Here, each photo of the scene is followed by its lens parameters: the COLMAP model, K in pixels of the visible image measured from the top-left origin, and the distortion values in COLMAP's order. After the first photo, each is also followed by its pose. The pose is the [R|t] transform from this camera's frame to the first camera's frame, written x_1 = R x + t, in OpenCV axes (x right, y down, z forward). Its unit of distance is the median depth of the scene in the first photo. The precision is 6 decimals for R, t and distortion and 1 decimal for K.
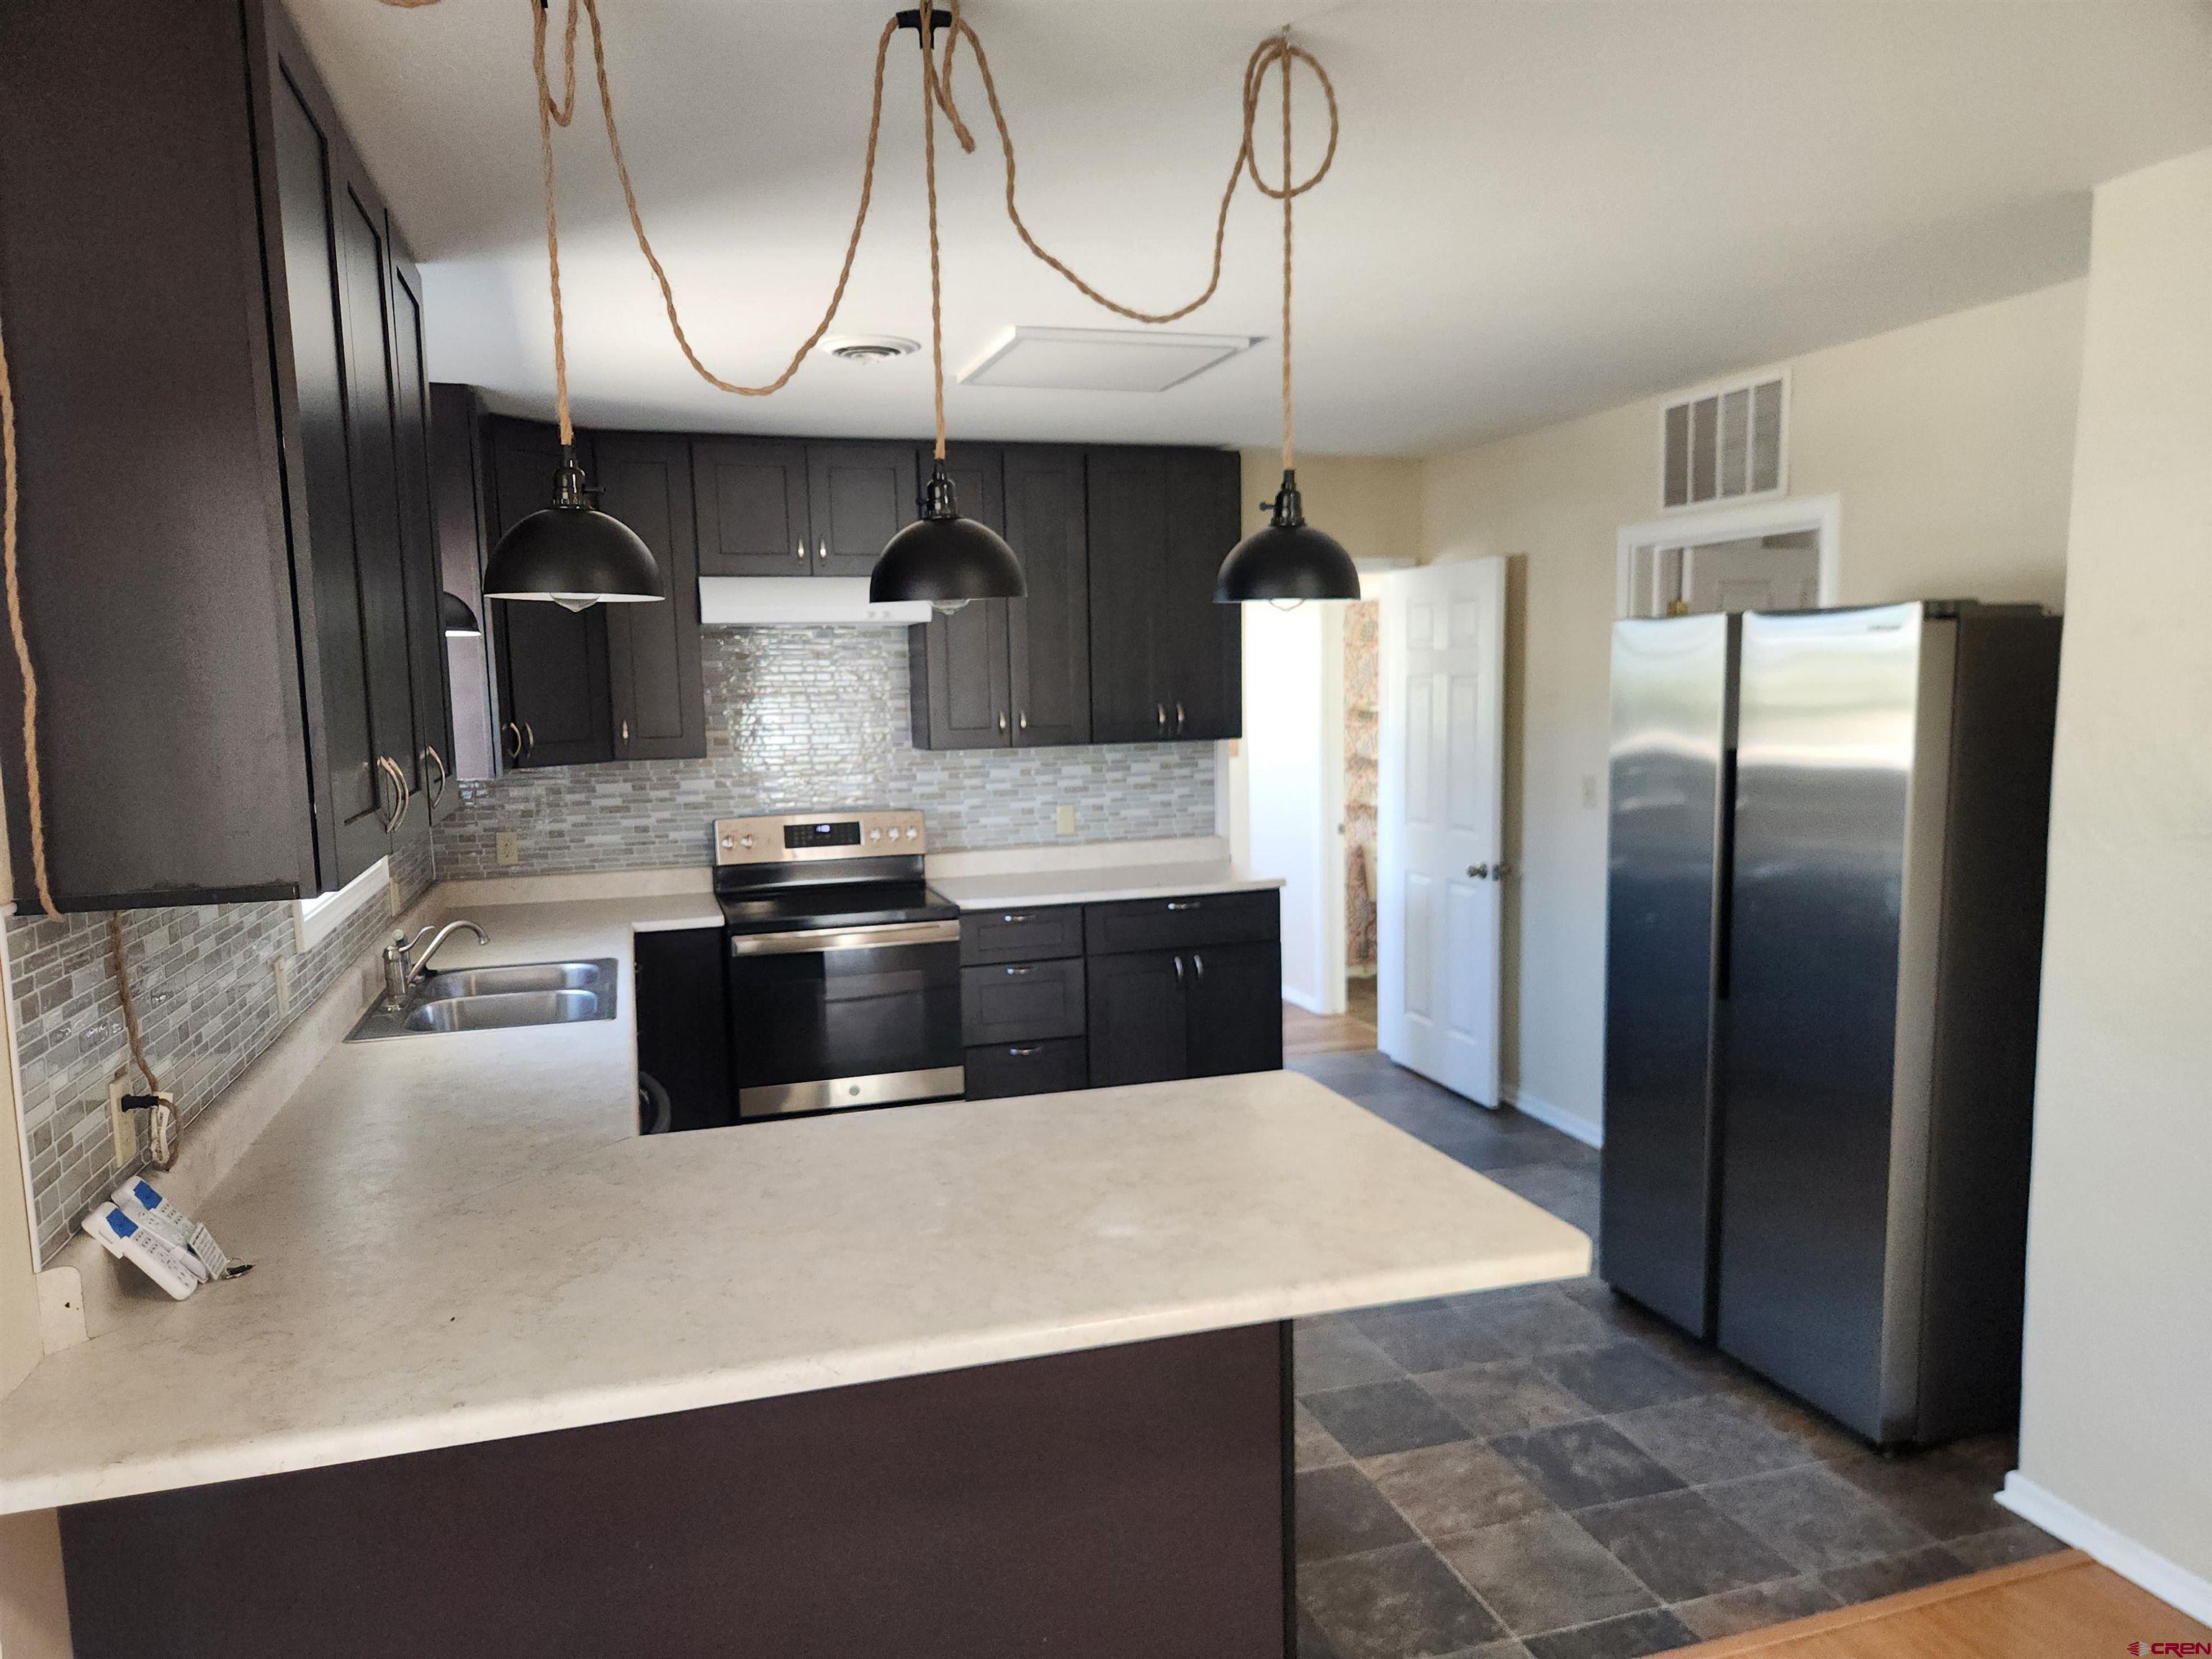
lens RADIAL K [[1485.5, 0, 1105.0], [0, 1485.5, 830.8], [0, 0, 1]] dist [0.026890, 0.000918]
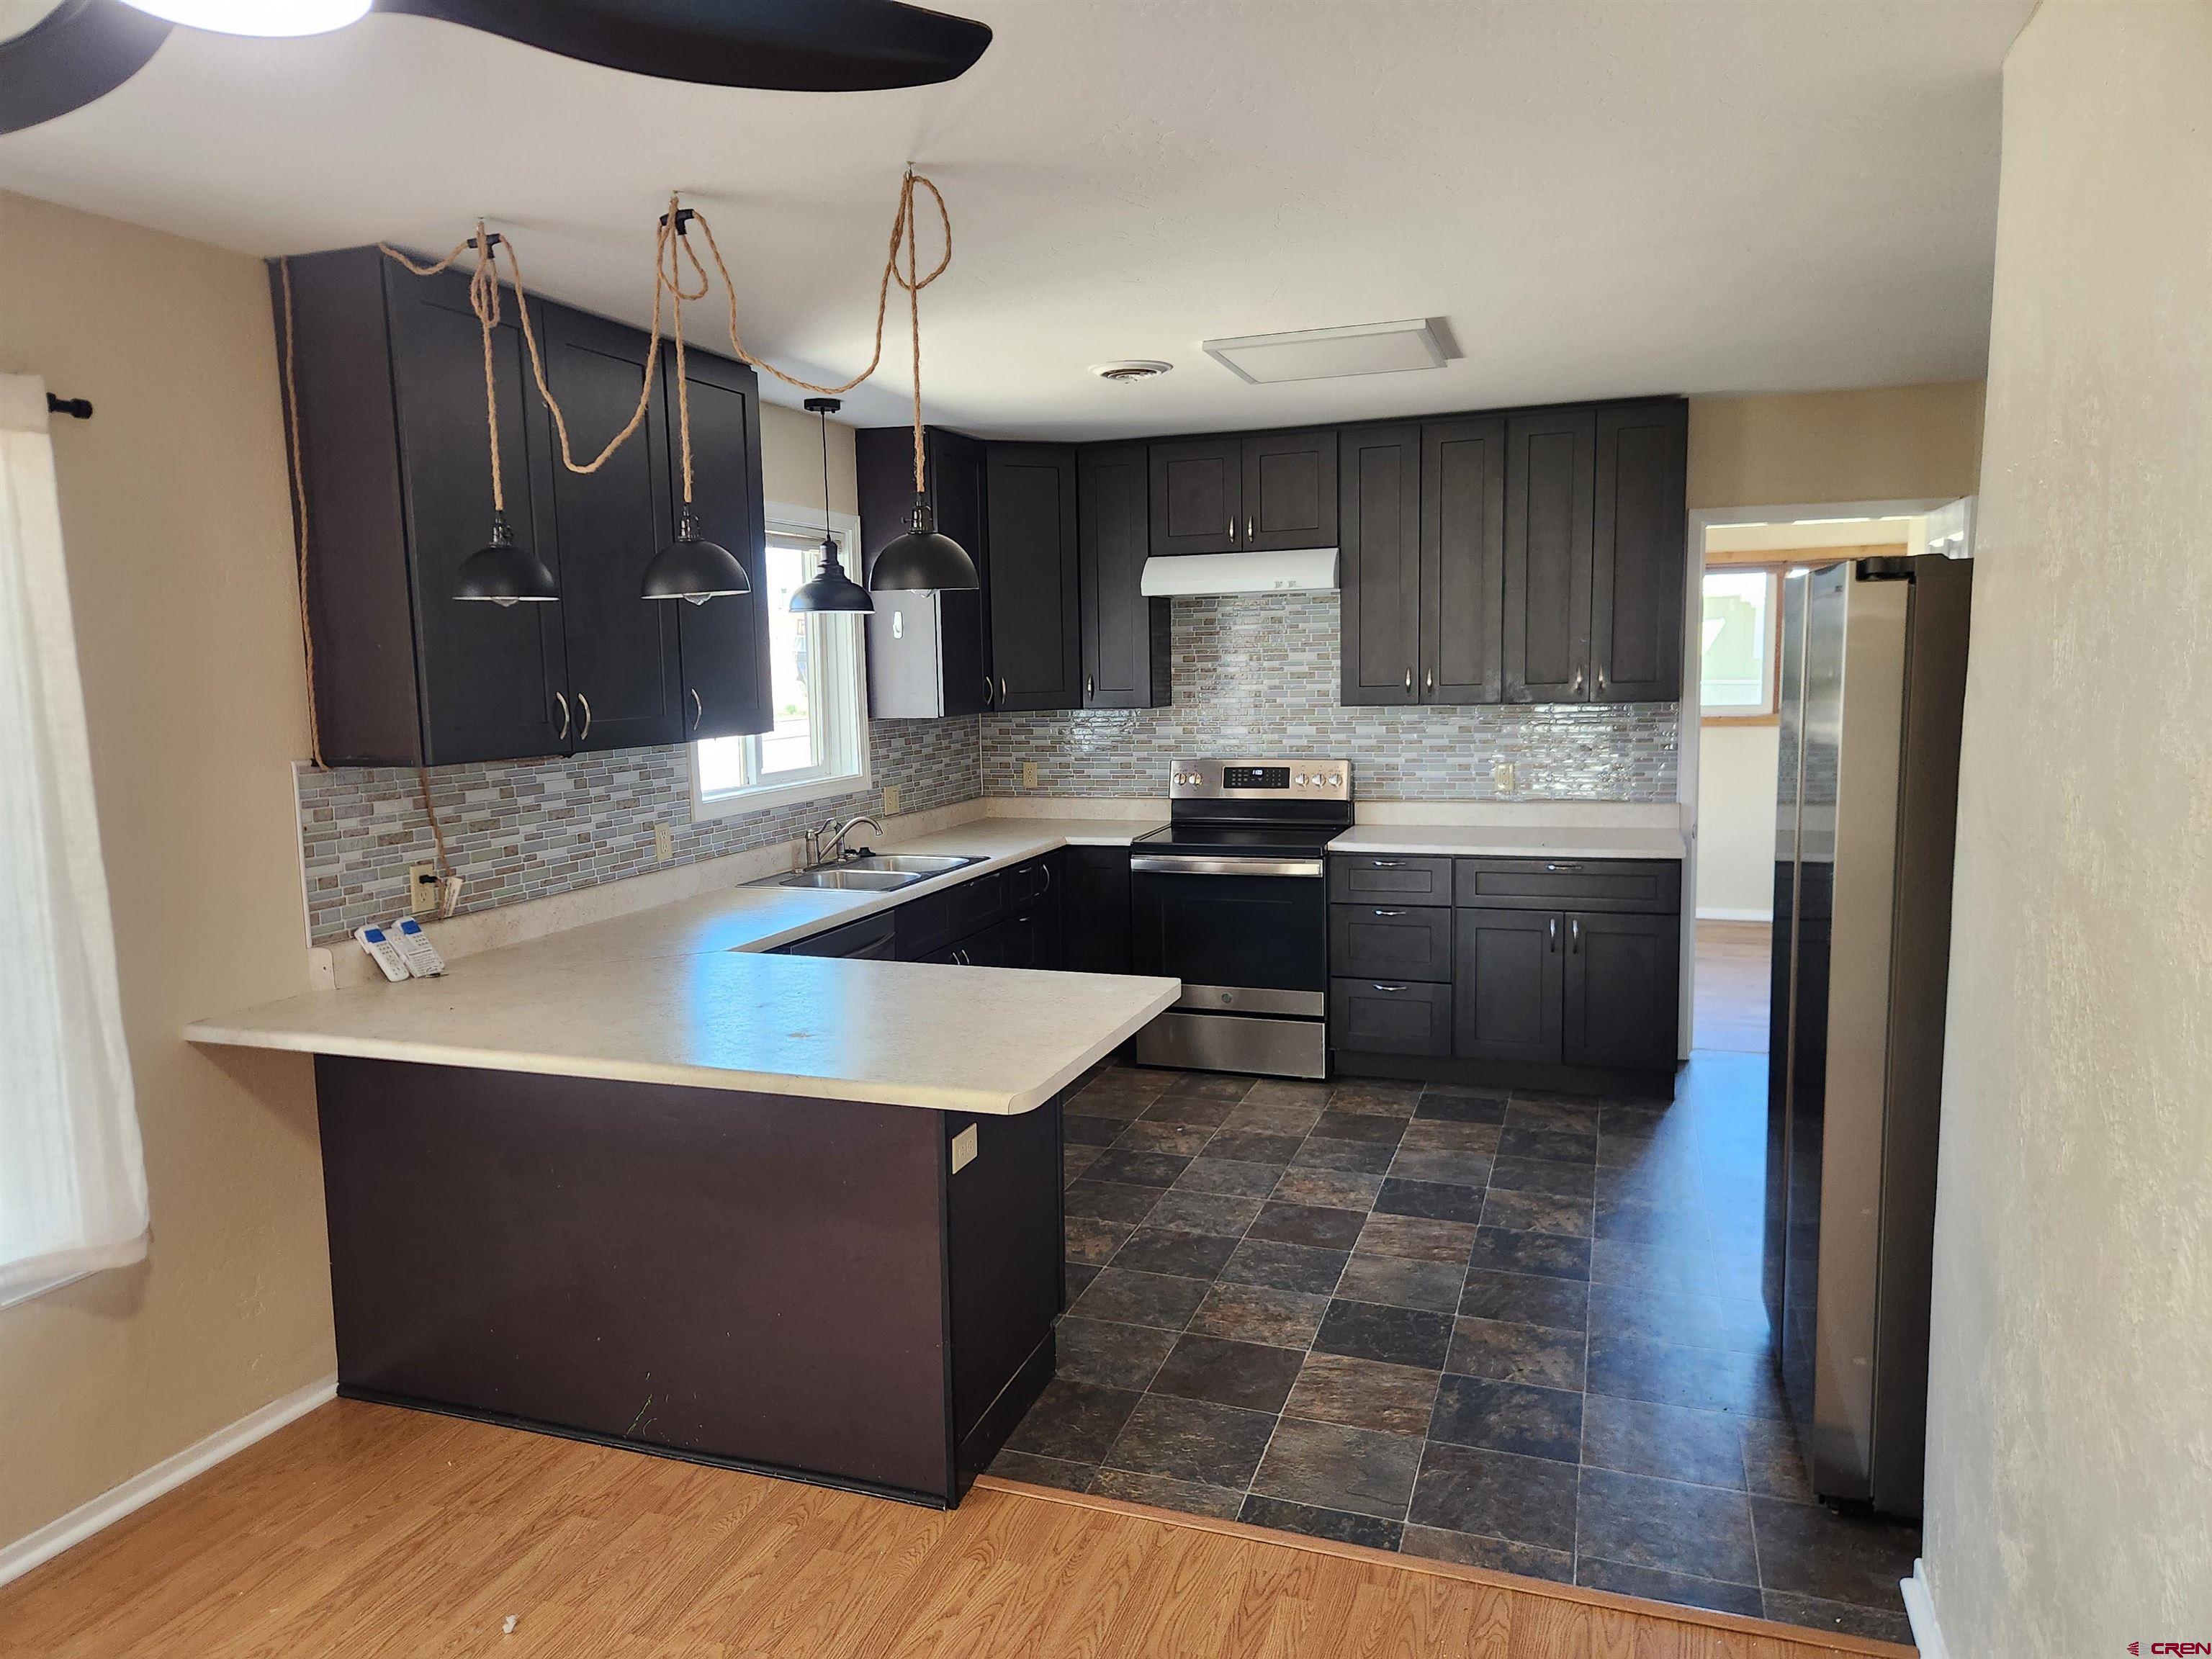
lens RADIAL K [[1485.5, 0, 1098.7], [0, 1485.5, 833.9], [0, 0, 1]] dist [0.026890, 0.000918]
pose [[0.796859, 0.075785, -0.599393, 0.404883], [-0.055791, 0.997093, 0.051898, -0.006802], [0.601584, -0.007915, 0.798771, 0.012170]]
